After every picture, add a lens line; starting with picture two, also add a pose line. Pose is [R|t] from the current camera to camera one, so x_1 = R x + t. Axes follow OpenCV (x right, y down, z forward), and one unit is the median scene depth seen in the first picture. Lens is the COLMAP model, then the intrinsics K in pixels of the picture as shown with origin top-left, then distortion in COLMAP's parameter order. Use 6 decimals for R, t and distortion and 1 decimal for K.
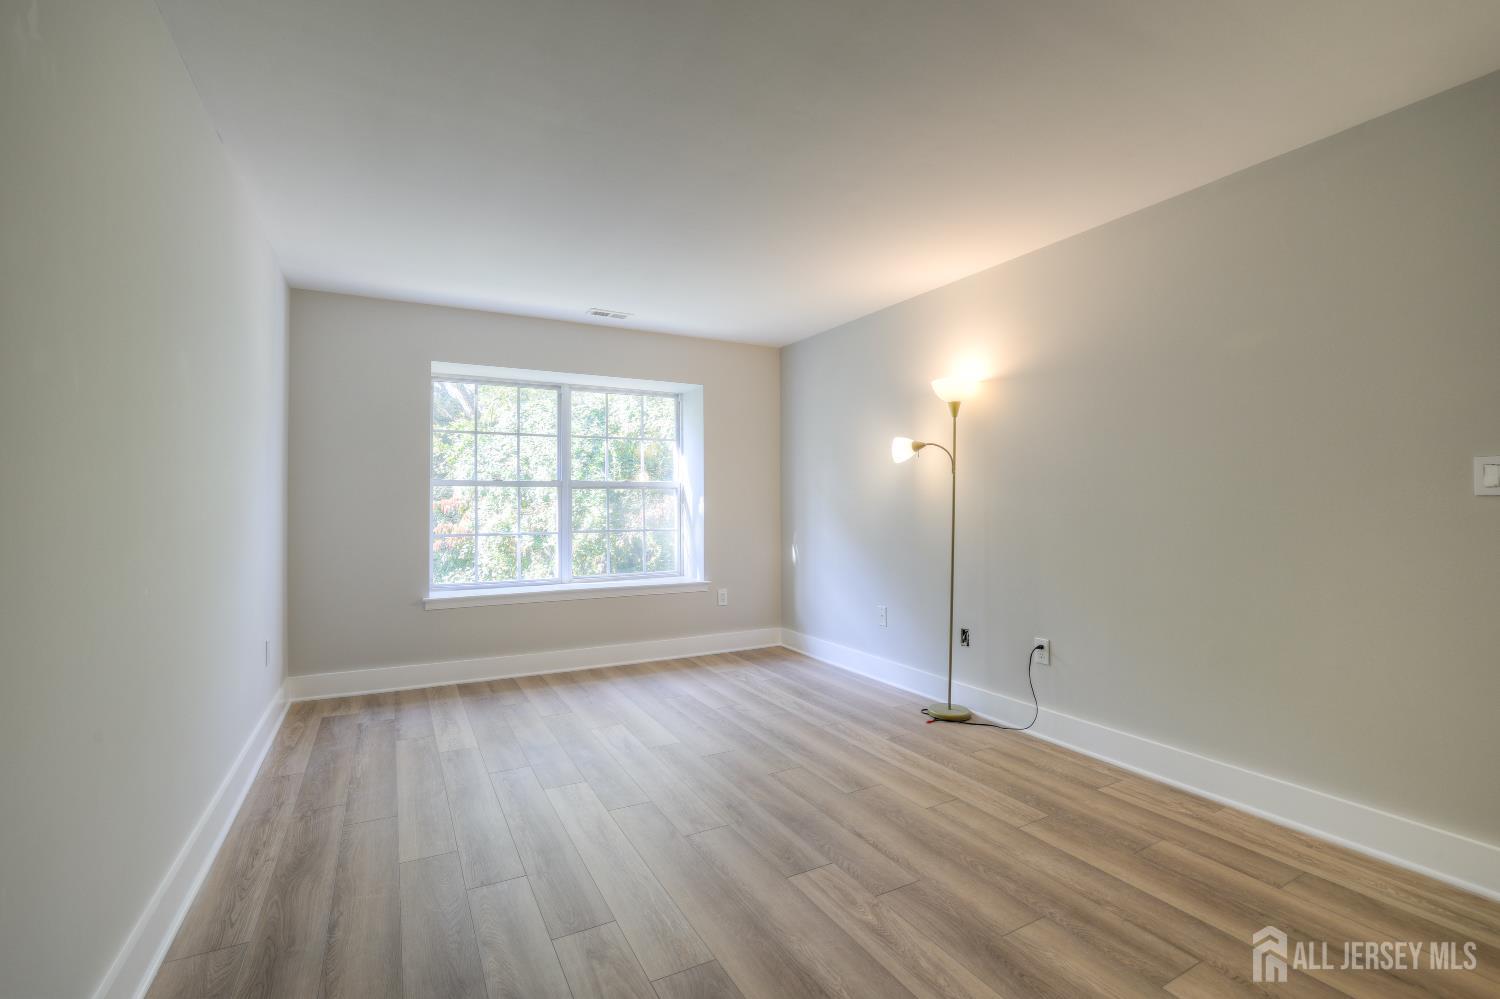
lens RADIAL K [[659.6, 0, 746.6], [0, 659.6, 495.0], [0, 0, 1]] dist [-0.050551, 0.019878]
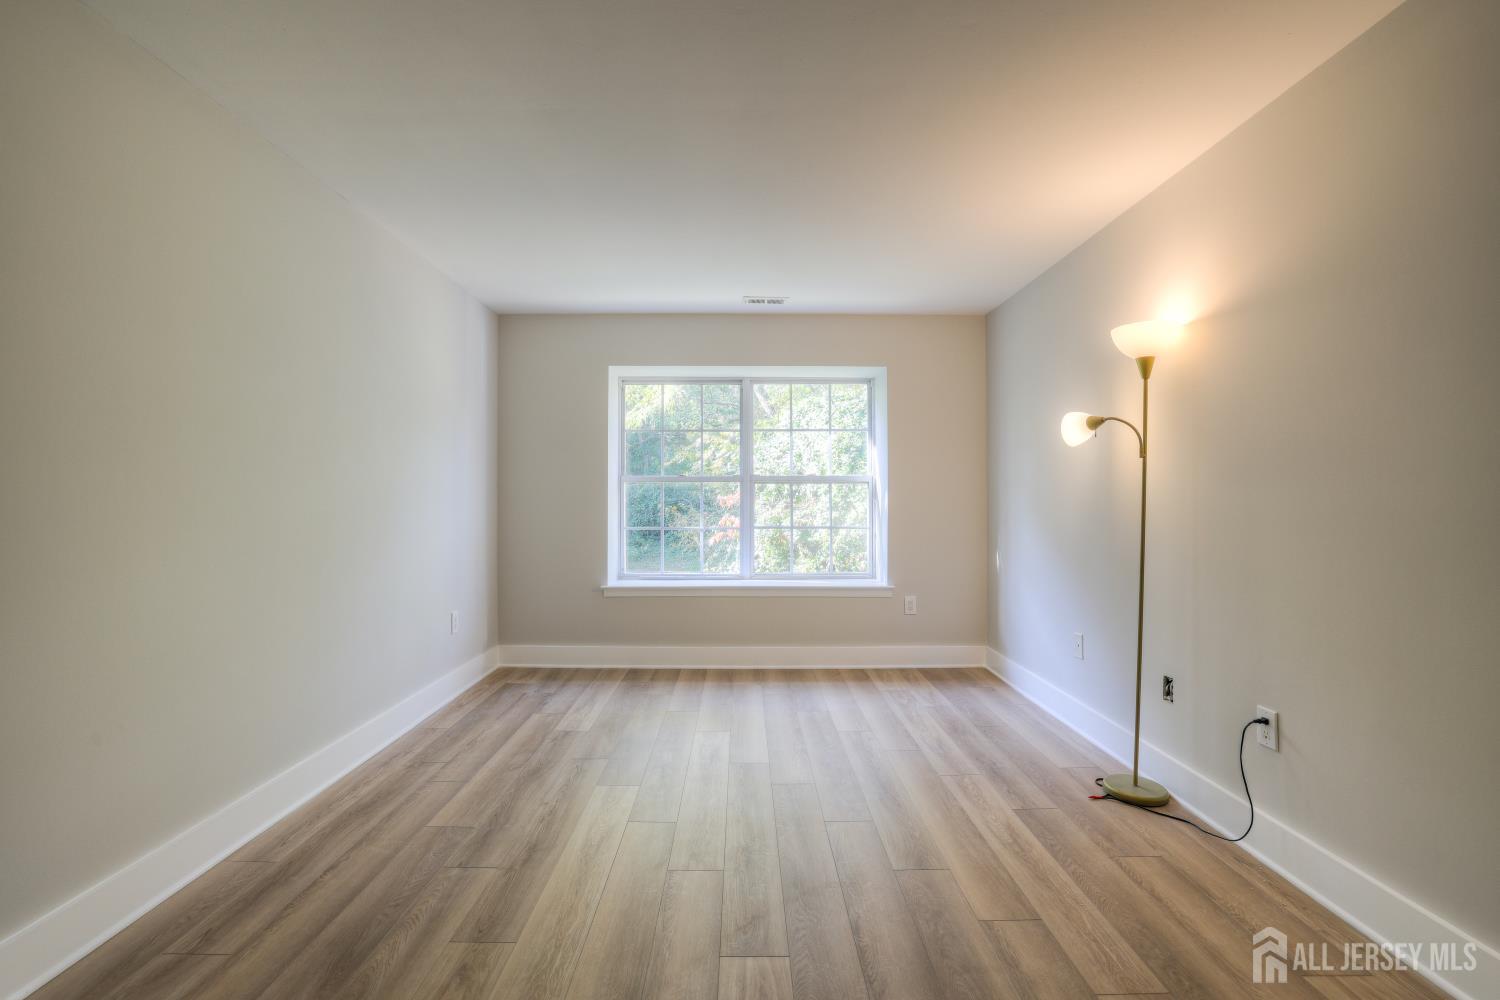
lens RADIAL K [[659.6, 0, 746.6], [0, 659.6, 495.5], [0, 0, 1]] dist [-0.050551, 0.019878]
pose [[0.878404, -0.000361, -0.477918, 0.247327], [0.004083, 0.999969, 0.006750, 0.001637], [0.477901, -0.007881, 0.878379, 0.157561]]
